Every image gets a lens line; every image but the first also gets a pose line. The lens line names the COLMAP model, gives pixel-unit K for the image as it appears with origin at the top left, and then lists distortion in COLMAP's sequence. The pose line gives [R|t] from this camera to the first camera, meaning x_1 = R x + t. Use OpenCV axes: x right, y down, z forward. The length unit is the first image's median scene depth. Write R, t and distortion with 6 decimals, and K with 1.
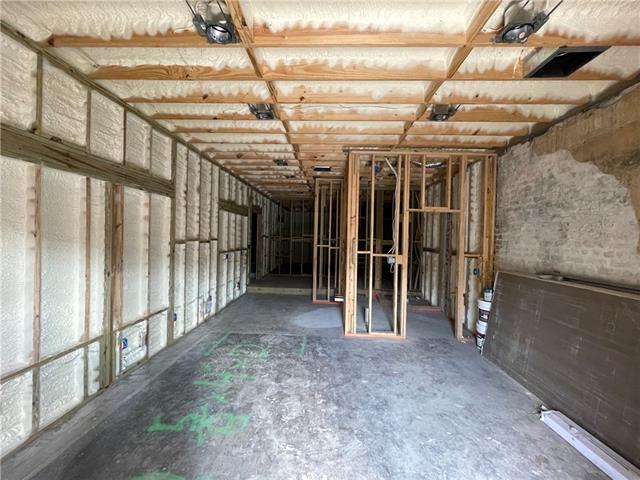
lens RADIAL K [[256.2, 0, 319.7], [0, 256.2, 240.2], [0, 0, 1]] dist [-0.001468, -0.000431]
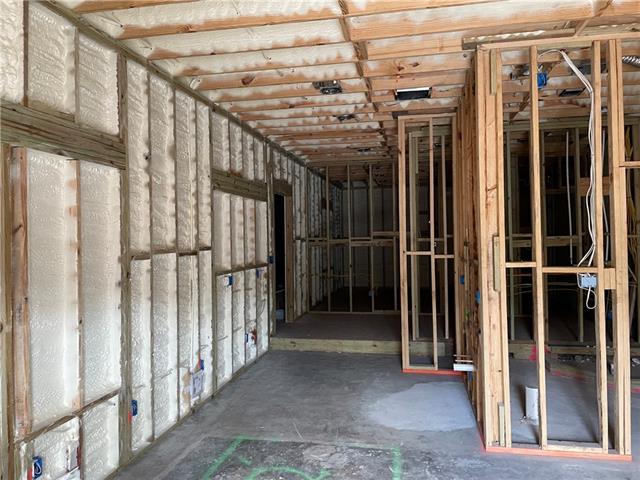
lens RADIAL K [[479.4, 0, 323.6], [0, 479.4, 237.6], [0, 0, 1]] dist [0.026261, -0.039373]
pose [[0.987472, -0.040078, -0.152618, -0.046854], [0.038225, 0.999156, -0.015052, -0.001557], [0.153093, 0.009029, 0.988171, 0.133244]]
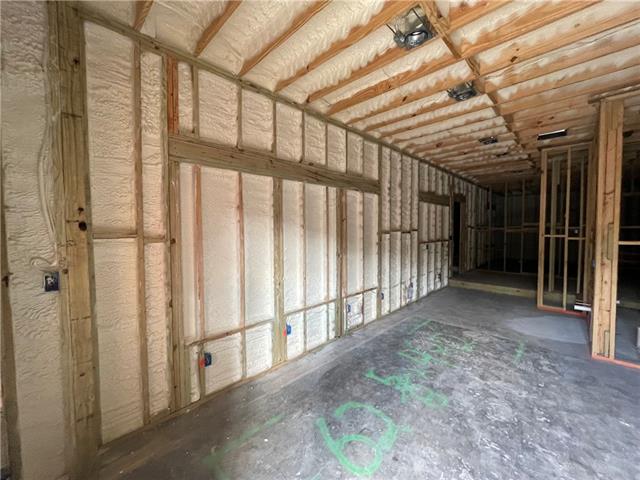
lens RADIAL K [[256.2, 0, 323.2], [0, 256.2, 238.8], [0, 0, 1]] dist [-0.001468, -0.000431]
pose [[0.741723, -0.001761, -0.670704, 0.023844], [0.015287, 0.999781, 0.014280, 0.017007], [0.670532, -0.020845, 0.741588, -0.052127]]
